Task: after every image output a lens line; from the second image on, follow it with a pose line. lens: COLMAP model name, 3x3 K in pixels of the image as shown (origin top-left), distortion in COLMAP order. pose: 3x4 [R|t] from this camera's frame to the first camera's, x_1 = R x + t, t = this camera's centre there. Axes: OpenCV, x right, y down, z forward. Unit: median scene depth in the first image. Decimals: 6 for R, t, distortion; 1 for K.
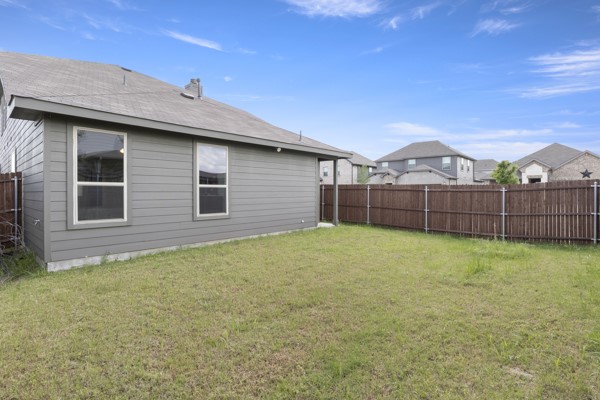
lens RADIAL K [[303.4, 0, 299.7], [0, 303.4, 191.6], [0, 0, 1]] dist [-0.000776, -0.000153]
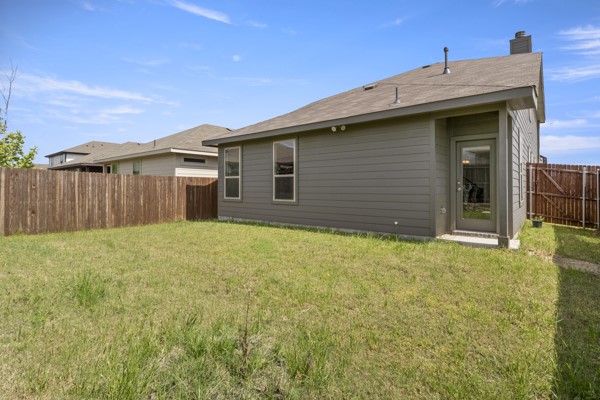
lens RADIAL K [[303.4, 0, 299.7], [0, 303.4, 191.6], [0, 0, 1]] dist [-0.000776, -0.000153]
pose [[0.034242, 0.031733, -0.998910, 0.909858], [0.013447, 0.999391, 0.032209, 0.005585], [0.999323, -0.014536, 0.033794, 1.058822]]
